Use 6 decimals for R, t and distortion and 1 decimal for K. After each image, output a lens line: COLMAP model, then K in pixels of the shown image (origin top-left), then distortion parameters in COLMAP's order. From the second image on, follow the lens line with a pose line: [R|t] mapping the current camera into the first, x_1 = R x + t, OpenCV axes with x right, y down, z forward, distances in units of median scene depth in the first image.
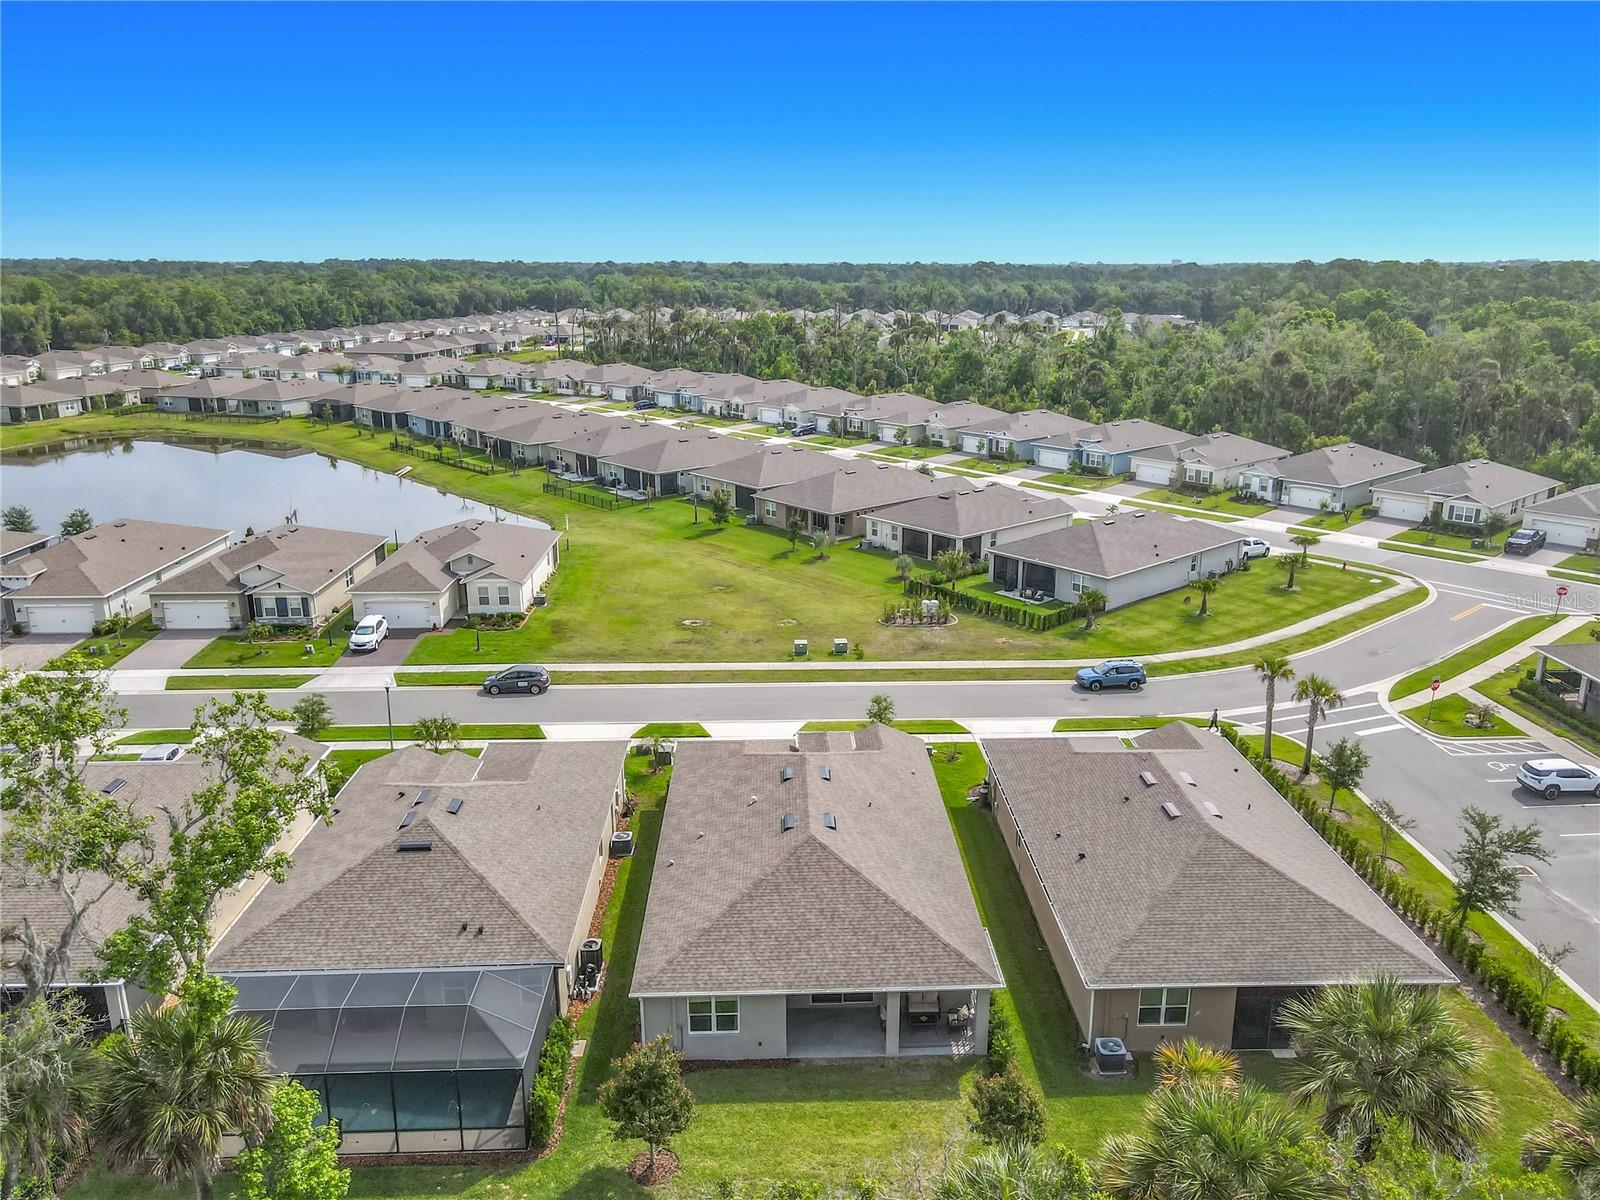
lens RADIAL K [[1207.2, 0, 798.7], [0, 1207.2, 578.5], [0, 0, 1]] dist [0.018561, 0.001582]
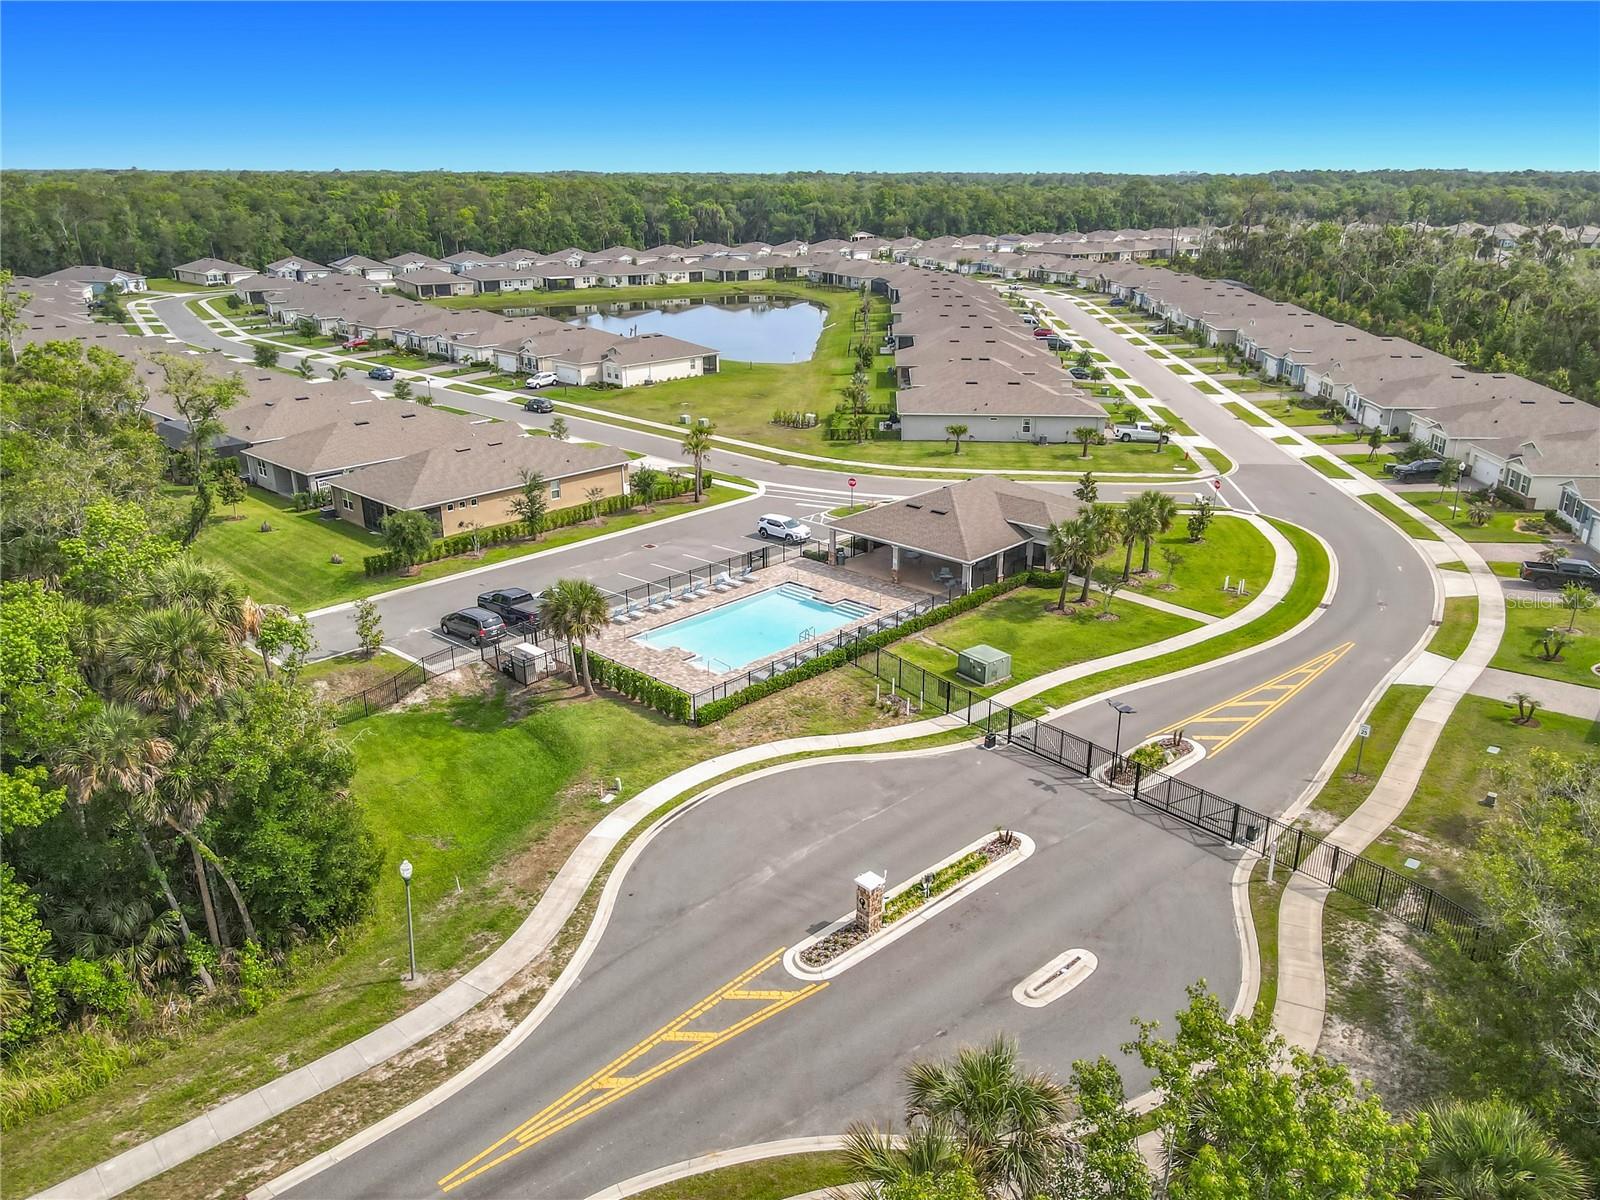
lens RADIAL K [[1184.7, 0, 798.7], [0, 1184.7, 556.0], [0, 0, 1]] dist [0.016752, -0.005594]
pose [[0.703441, 0.218818, -0.676231, 1.108861], [-0.181515, 0.975187, 0.126737, 0.006377], [0.687184, 0.033594, 0.725706, -0.022116]]
